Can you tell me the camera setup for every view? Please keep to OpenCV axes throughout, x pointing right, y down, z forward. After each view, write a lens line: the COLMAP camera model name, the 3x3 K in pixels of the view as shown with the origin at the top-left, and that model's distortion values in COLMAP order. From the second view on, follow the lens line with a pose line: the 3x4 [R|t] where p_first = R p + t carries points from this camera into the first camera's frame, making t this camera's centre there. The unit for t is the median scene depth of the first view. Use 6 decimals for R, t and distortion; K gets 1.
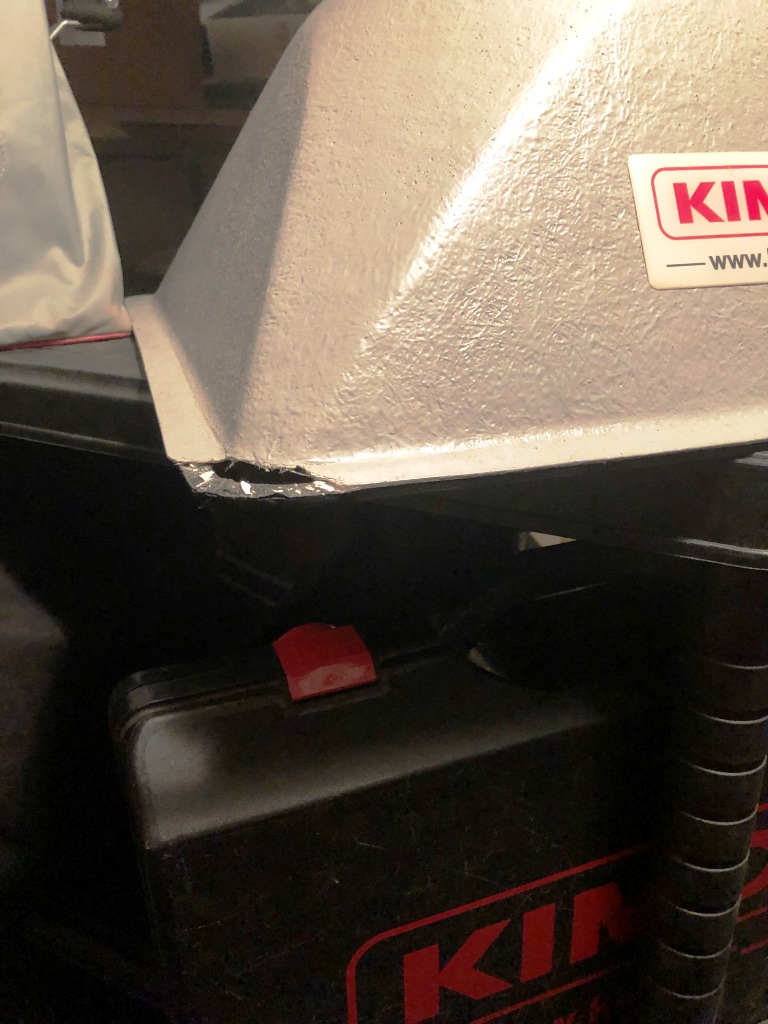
lens RADIAL K [[839.4, 0, 384.0], [0, 839.4, 512.0], [0, 0, 1]] dist [0.057924, -0.069455]
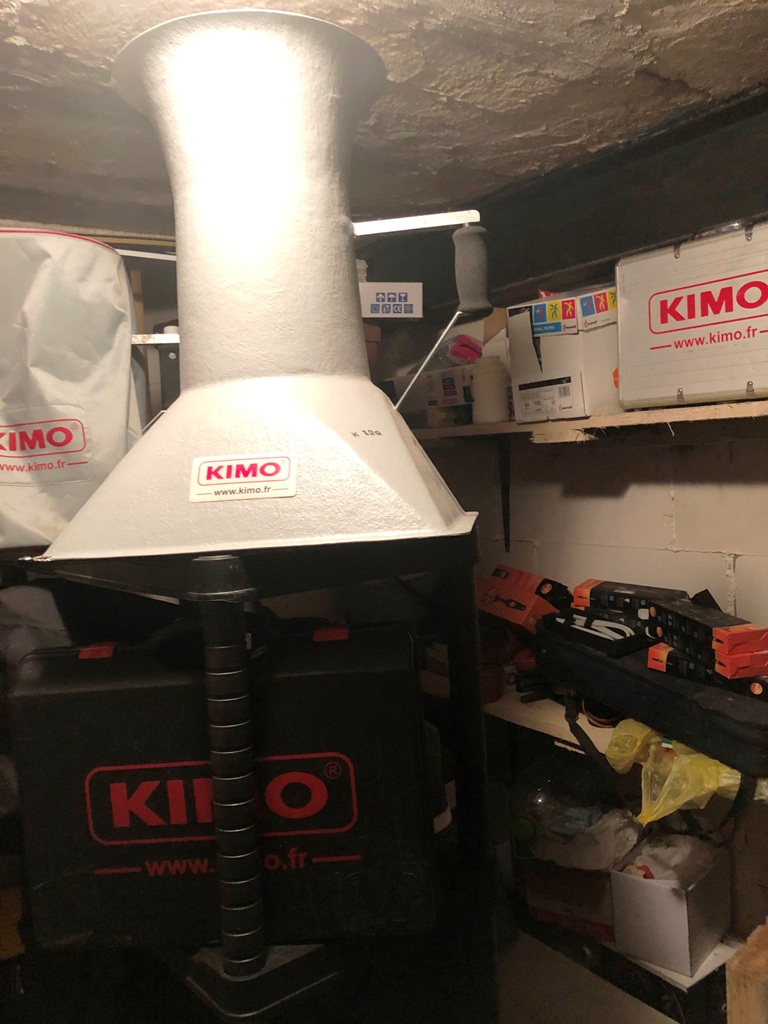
lens RADIAL K [[839.4, 0, 384.0], [0, 839.4, 512.0], [0, 0, 1]] dist [0.057924, -0.069455]
pose [[0.900720, -0.032604, -0.433175, 2.017666], [-0.110260, 0.947364, -0.300572, 0.508458], [0.420175, 0.318493, 0.849715, -1.033195]]
